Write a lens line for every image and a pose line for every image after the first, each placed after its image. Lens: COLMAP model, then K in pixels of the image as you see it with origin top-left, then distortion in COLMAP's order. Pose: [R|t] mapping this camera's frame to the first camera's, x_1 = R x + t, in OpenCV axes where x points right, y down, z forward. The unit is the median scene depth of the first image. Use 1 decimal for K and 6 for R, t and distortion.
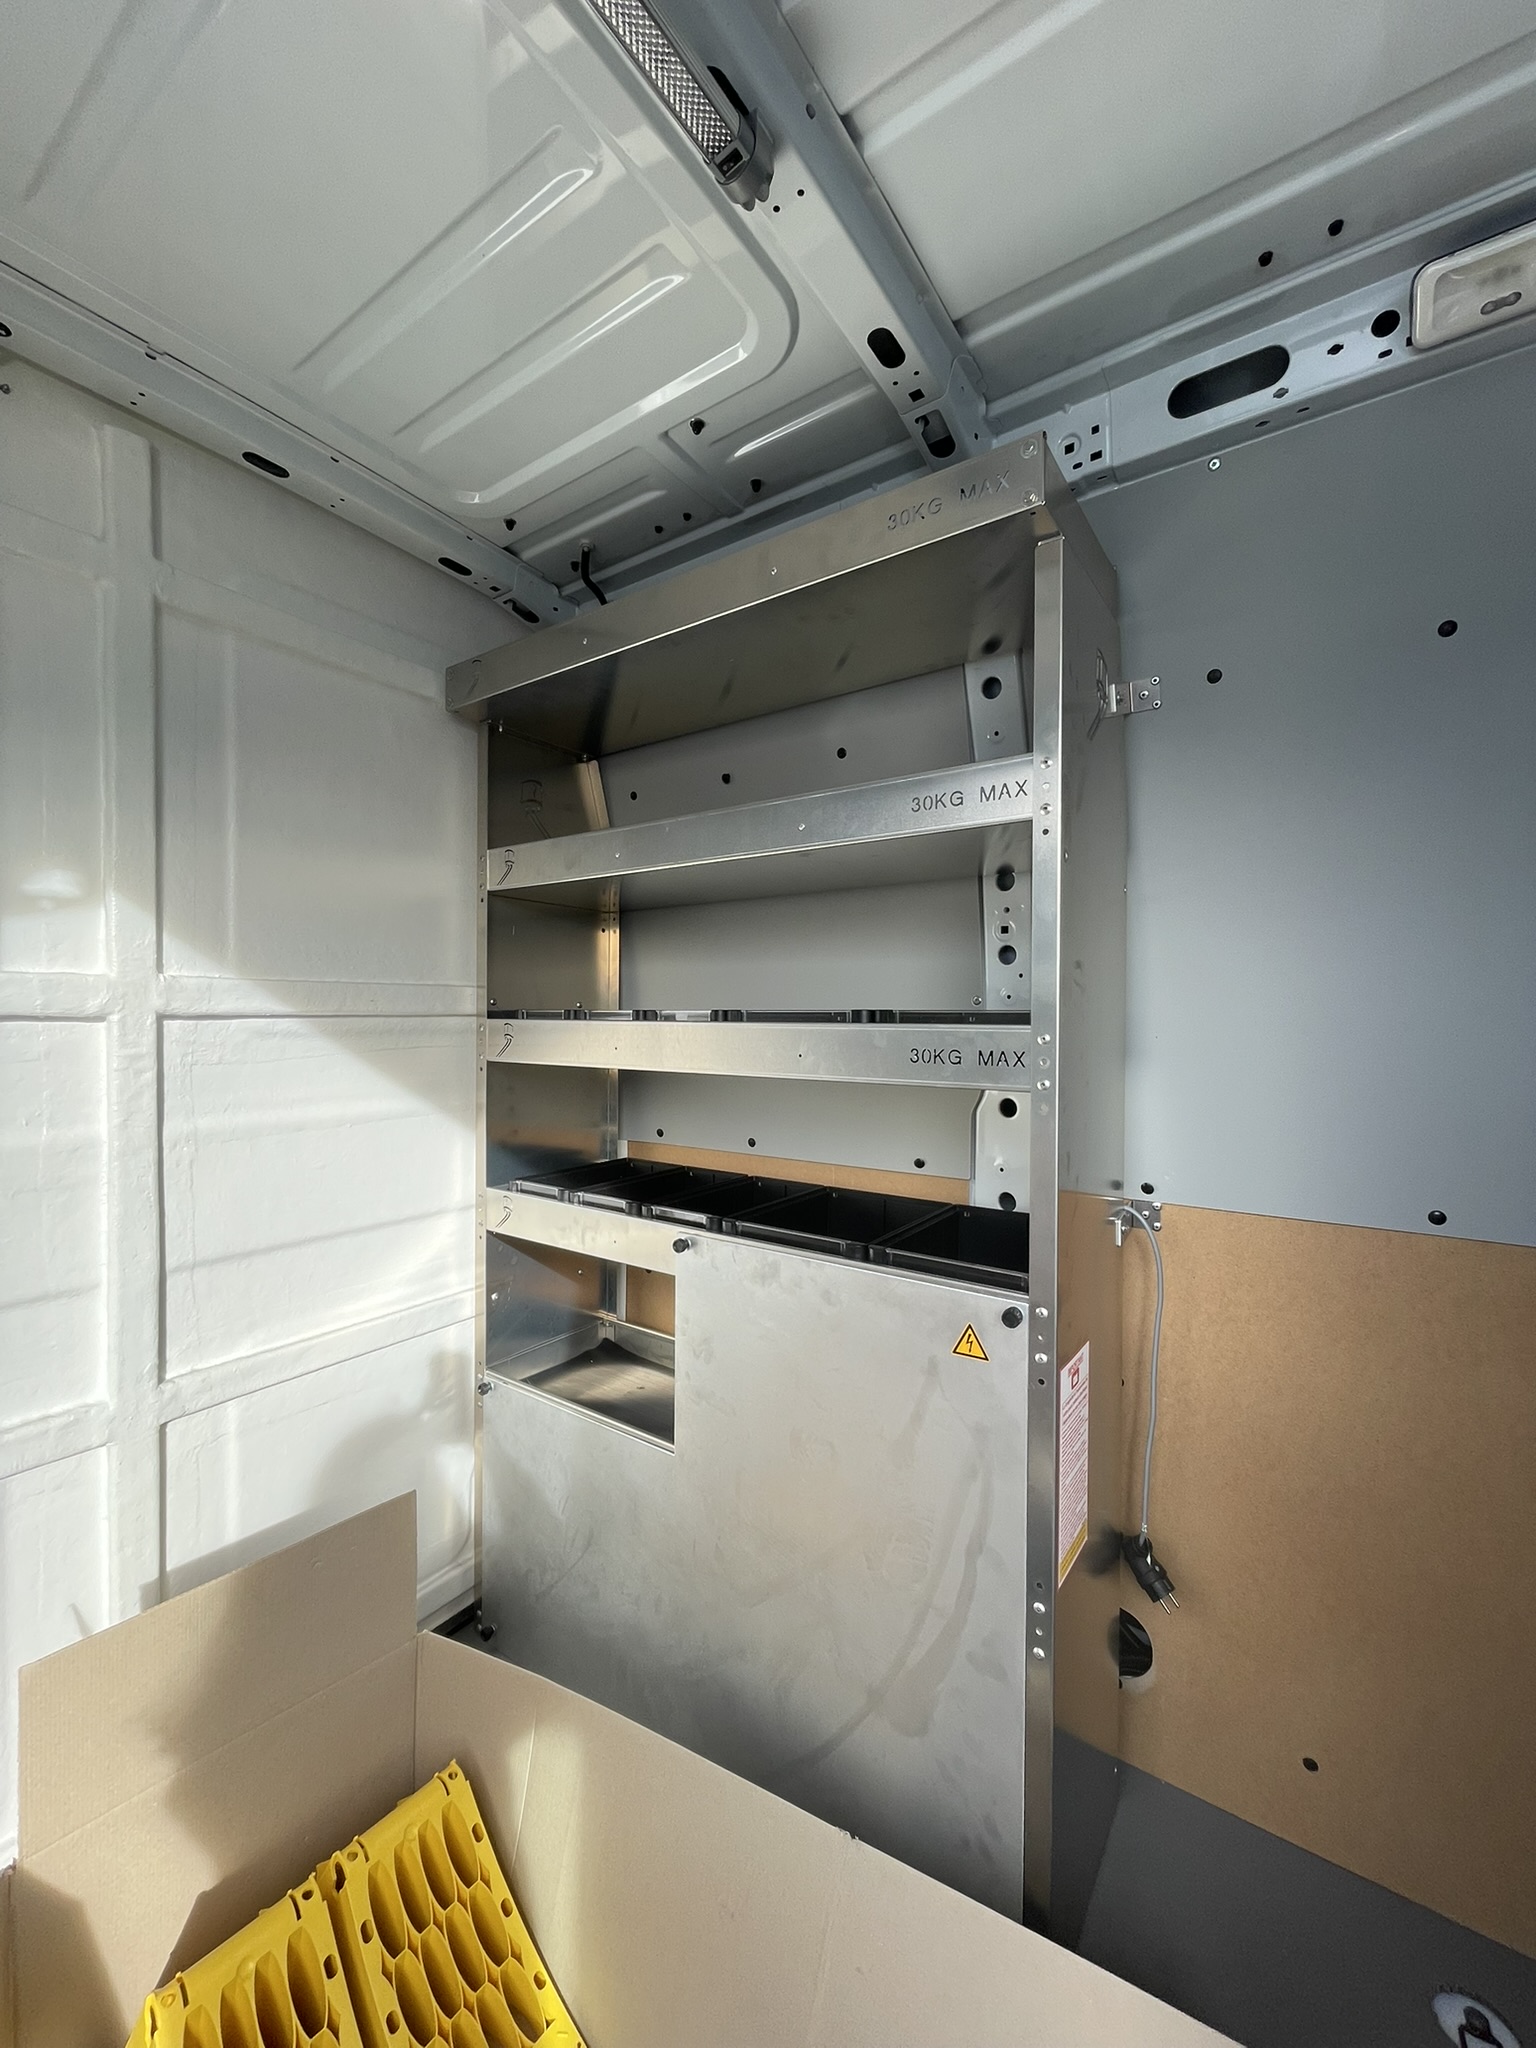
lens RADIAL K [[839.2, 0, 781.9], [0, 839.2, 1032.2], [0, 0, 1]] dist [-0.005661, -0.001040]
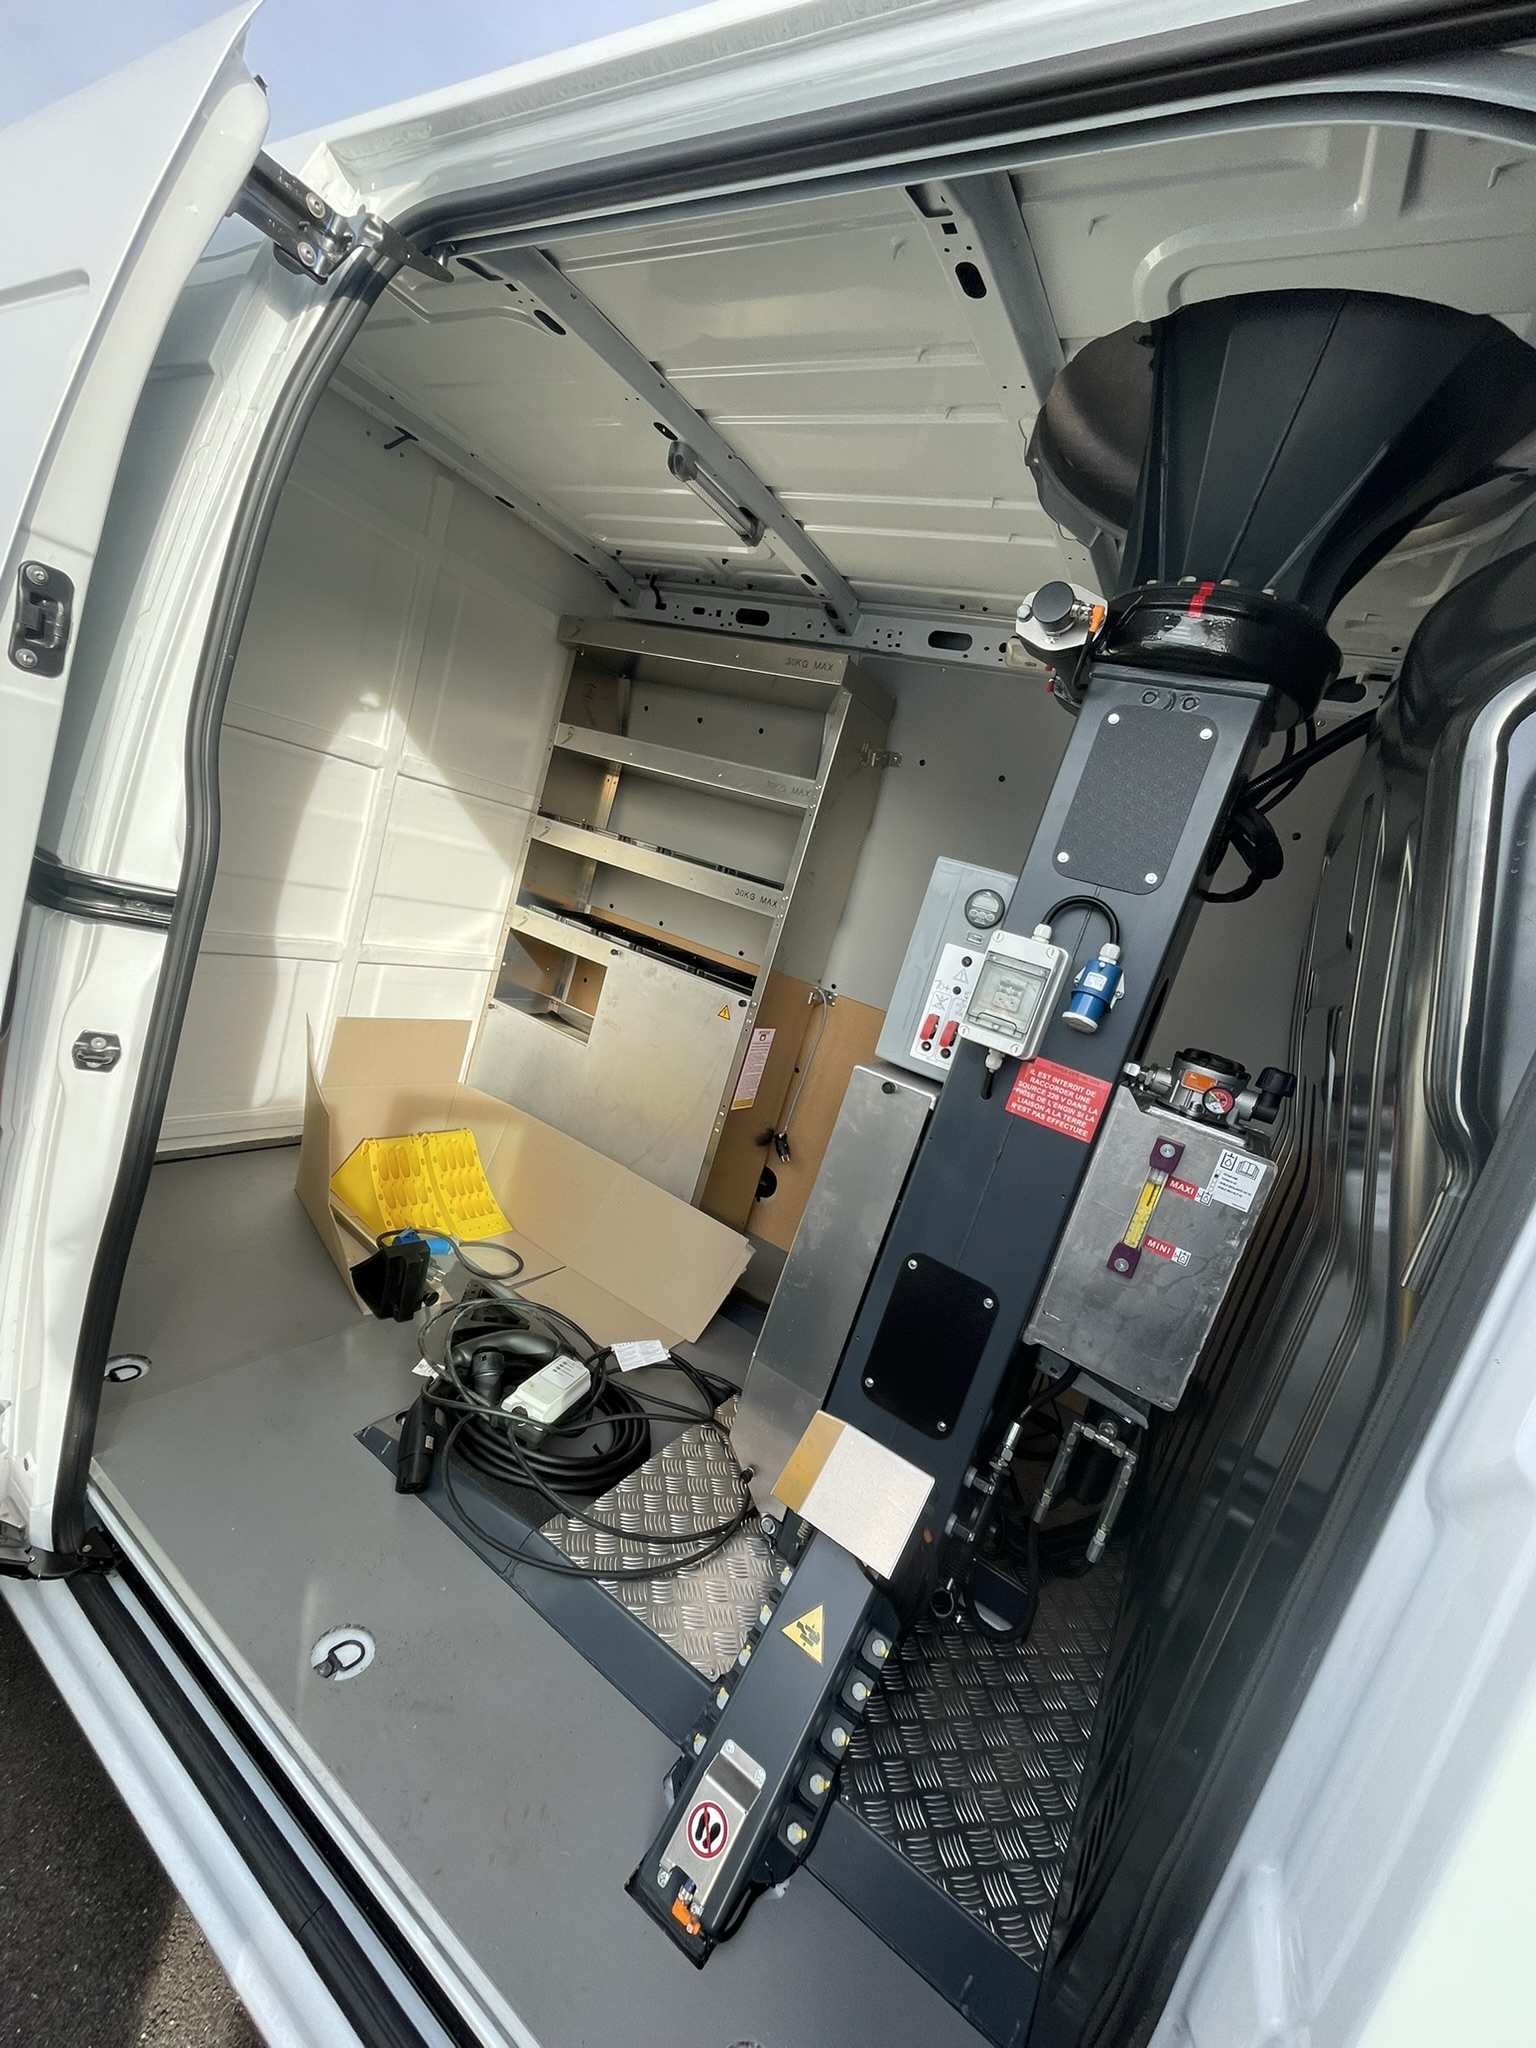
lens RADIAL K [[839.2, 0, 781.9], [0, 839.2, 1032.2], [0, 0, 1]] dist [-0.005661, -0.001040]
pose [[0.958301, 0.264603, 0.107912, 0.106848], [-0.278855, 0.948421, 0.150791, 0.010718], [-0.062446, -0.174595, 0.982658, -1.117033]]
